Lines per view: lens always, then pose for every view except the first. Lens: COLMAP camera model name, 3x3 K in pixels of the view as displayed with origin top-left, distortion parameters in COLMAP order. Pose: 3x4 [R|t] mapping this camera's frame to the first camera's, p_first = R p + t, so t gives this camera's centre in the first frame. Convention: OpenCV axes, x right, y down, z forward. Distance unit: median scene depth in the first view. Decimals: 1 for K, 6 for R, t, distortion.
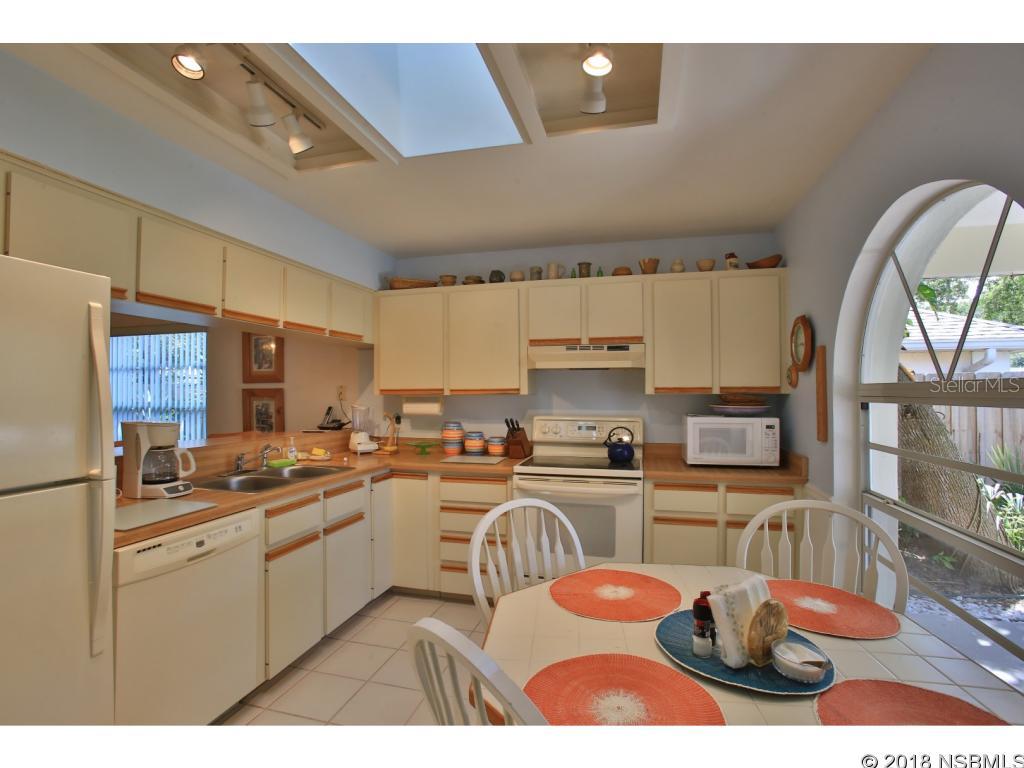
lens RADIAL K [[503.1, 0, 512.0], [0, 503.1, 384.0], [0, 0, 1]] dist [-0.020309, 0.000321]
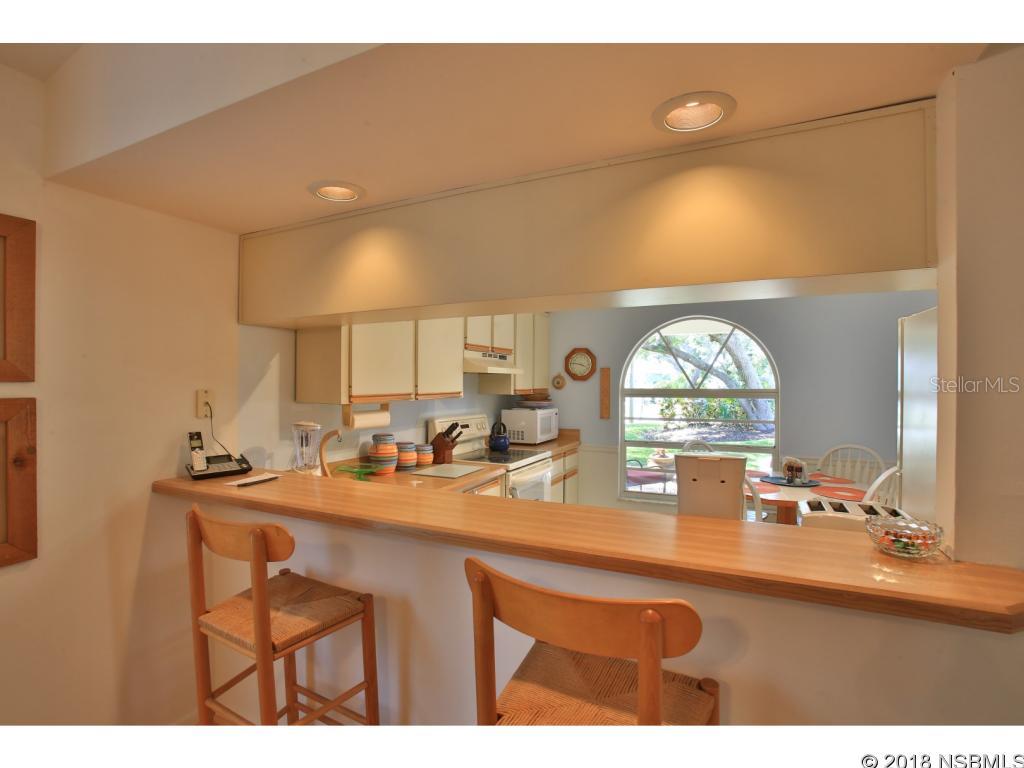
lens RADIAL K [[503.1, 0, 512.0], [0, 503.1, 384.0], [0, 0, 1]] dist [-0.020309, 0.000321]
pose [[0.196835, 0.004573, 0.980426, -0.938082], [-0.006328, 0.999974, -0.003394, -0.002454], [-0.980416, -0.005536, 0.196859, 0.705983]]
